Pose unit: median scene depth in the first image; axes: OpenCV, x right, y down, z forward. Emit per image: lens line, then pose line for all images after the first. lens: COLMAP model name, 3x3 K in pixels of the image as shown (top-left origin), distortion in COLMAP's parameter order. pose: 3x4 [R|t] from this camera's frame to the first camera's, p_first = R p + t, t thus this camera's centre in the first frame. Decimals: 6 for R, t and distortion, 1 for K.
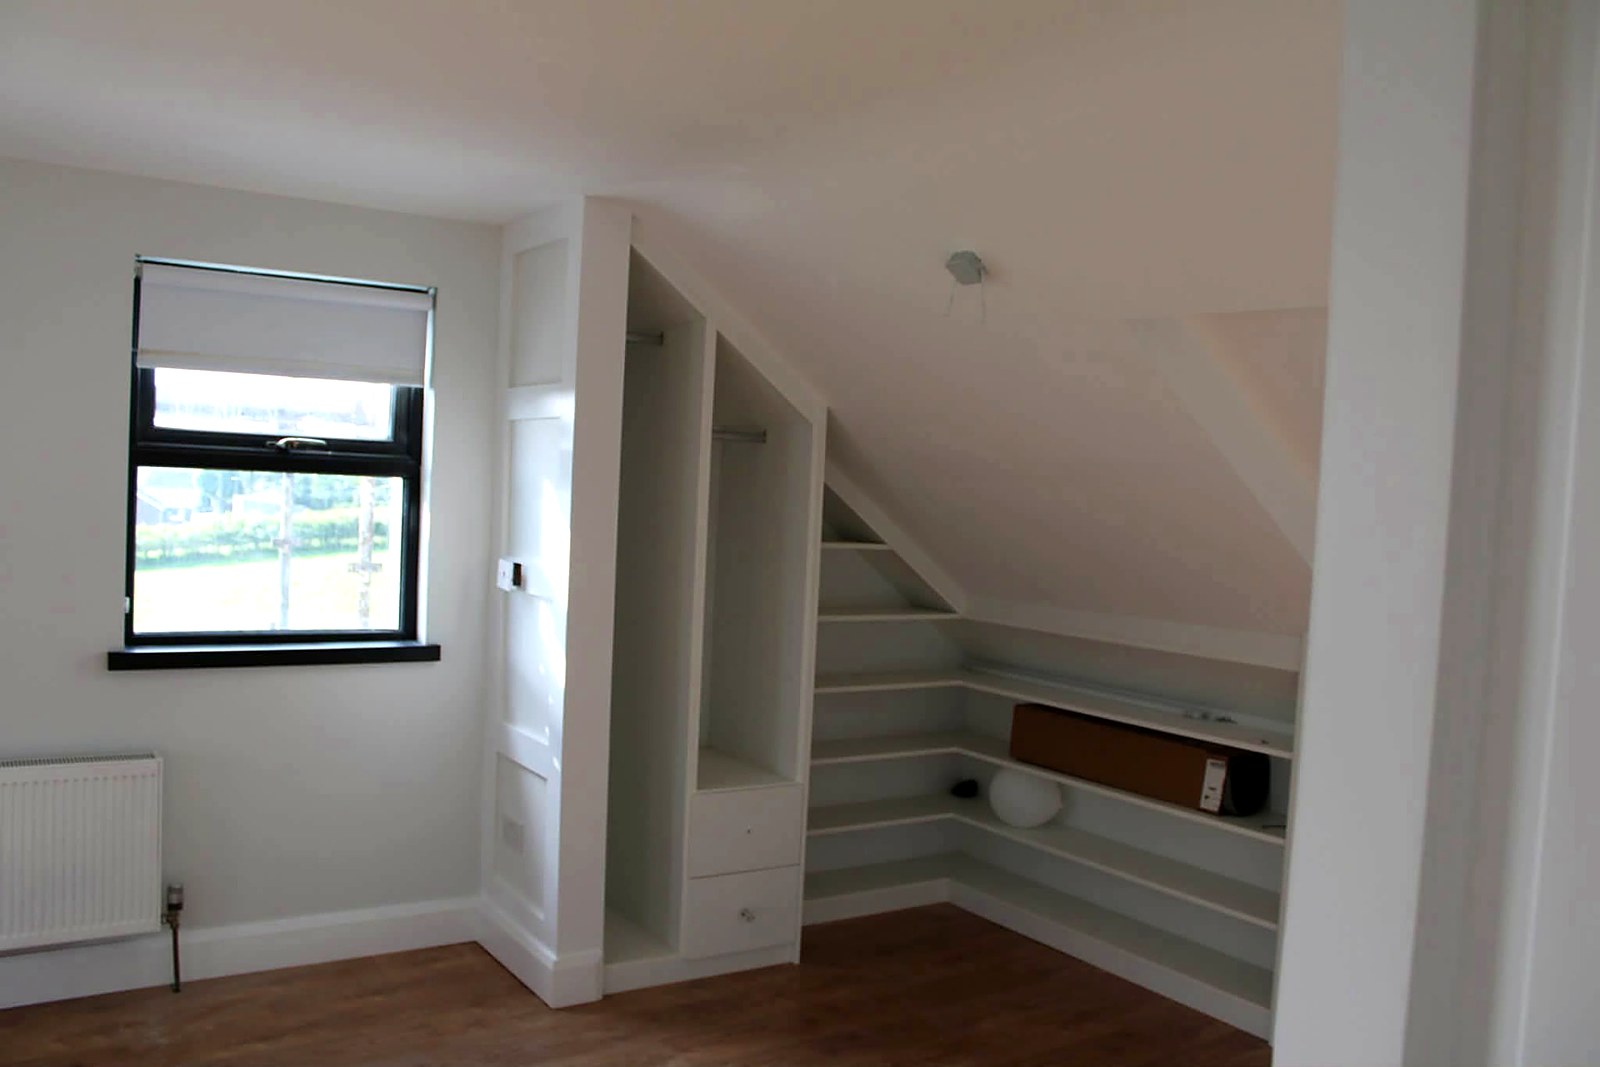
lens RADIAL K [[1330.6, 0, 800.0], [0, 1330.6, 533.5], [0, 0, 1]] dist [-0.176189, 0.168827]
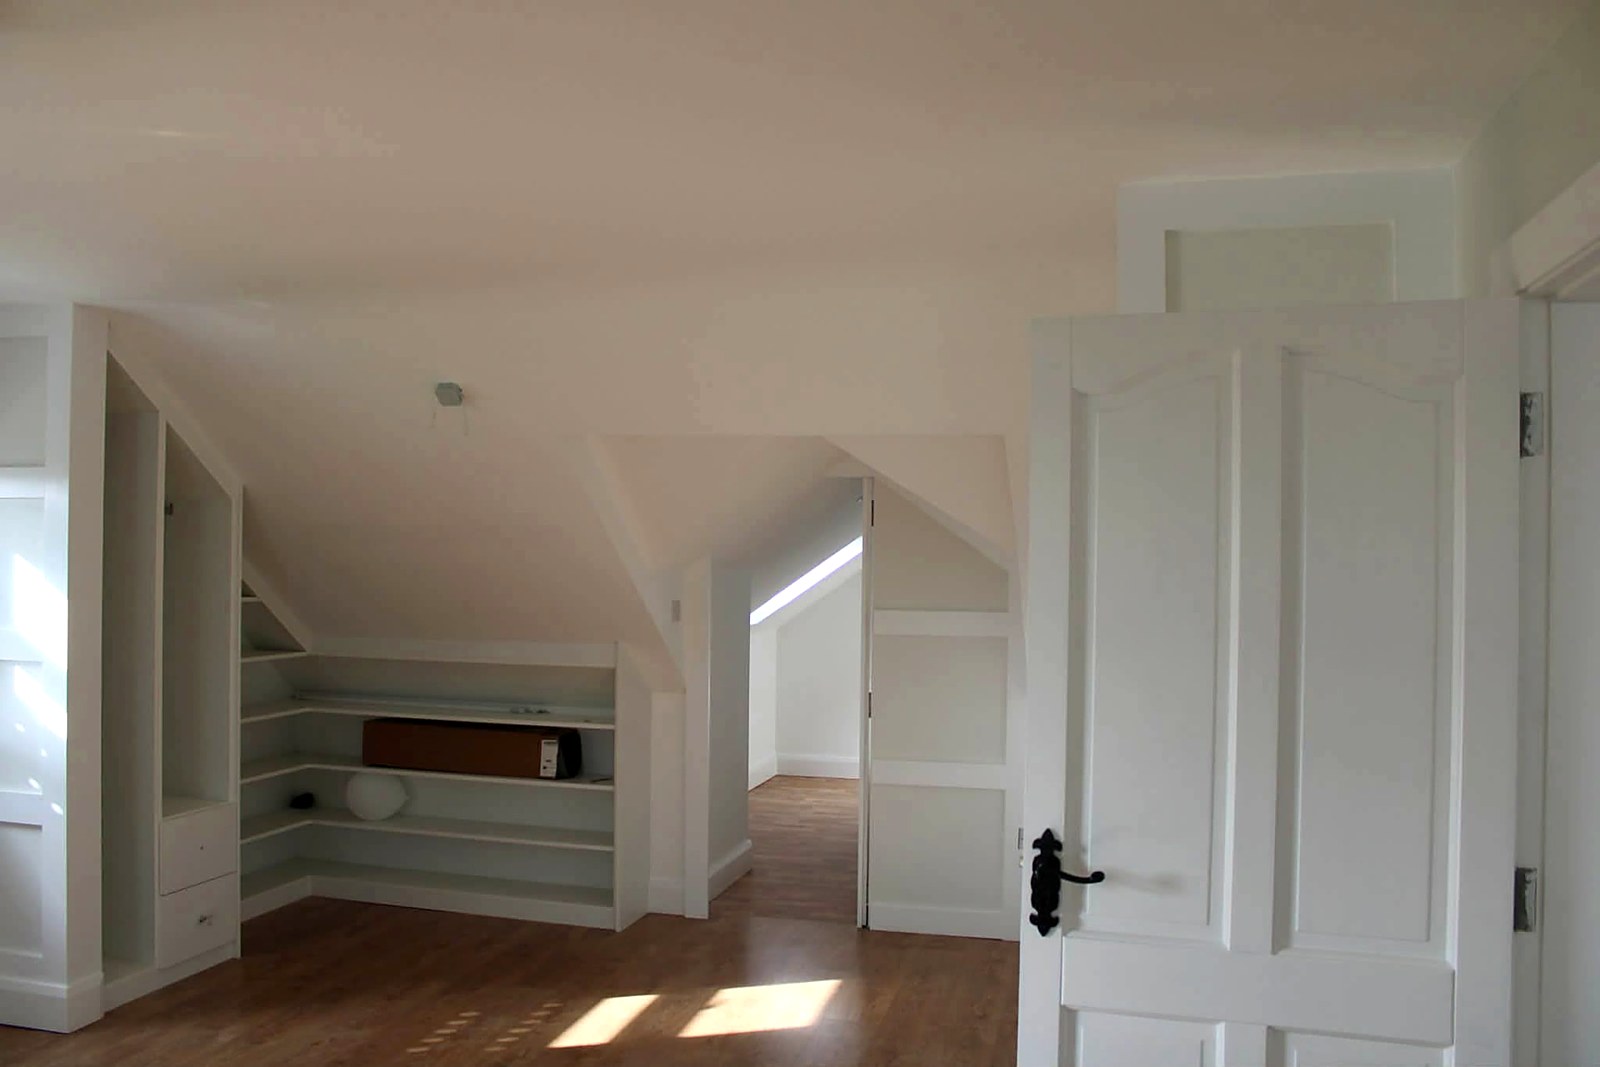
lens RADIAL K [[1330.6, 0, 800.0], [0, 1330.6, 533.5], [0, 0, 1]] dist [-0.176189, 0.168827]
pose [[0.747721, -0.029790, 0.663344, -0.393382], [0.046875, 0.998869, -0.007979, -0.018739], [-0.662356, 0.037060, 0.748272, -0.214722]]
